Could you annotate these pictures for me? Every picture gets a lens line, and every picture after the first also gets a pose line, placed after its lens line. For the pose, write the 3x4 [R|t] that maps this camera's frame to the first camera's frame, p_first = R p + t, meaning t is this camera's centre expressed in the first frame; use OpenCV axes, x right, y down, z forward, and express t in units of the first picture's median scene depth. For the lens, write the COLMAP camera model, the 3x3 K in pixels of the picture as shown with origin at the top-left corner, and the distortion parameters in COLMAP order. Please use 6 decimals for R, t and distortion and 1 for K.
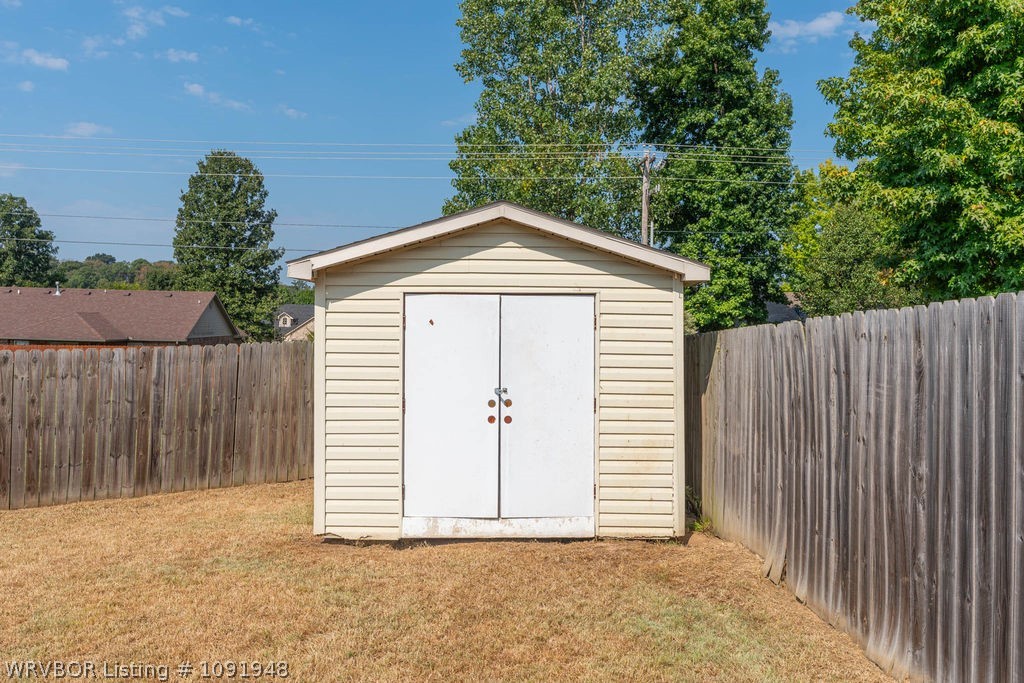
lens RADIAL K [[929.1, 0, 512.5], [0, 929.1, 331.1], [0, 0, 1]] dist [-0.000440, 0.000000]
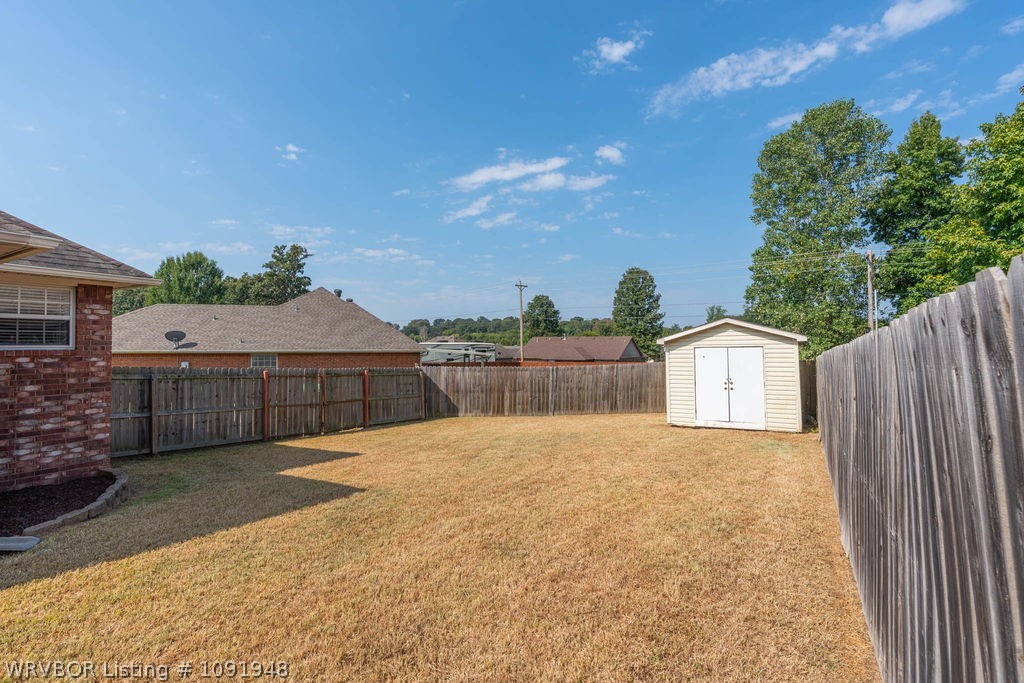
lens RADIAL K [[494.8, 0, 507.7], [0, 494.8, 334.7], [0, 0, 1]] dist [0.004425, 0.001869]
pose [[0.849738, -0.034527, -0.526073, 0.230335], [0.015736, 0.999070, -0.040153, -0.027194], [0.526970, 0.025841, 0.849491, -0.757937]]
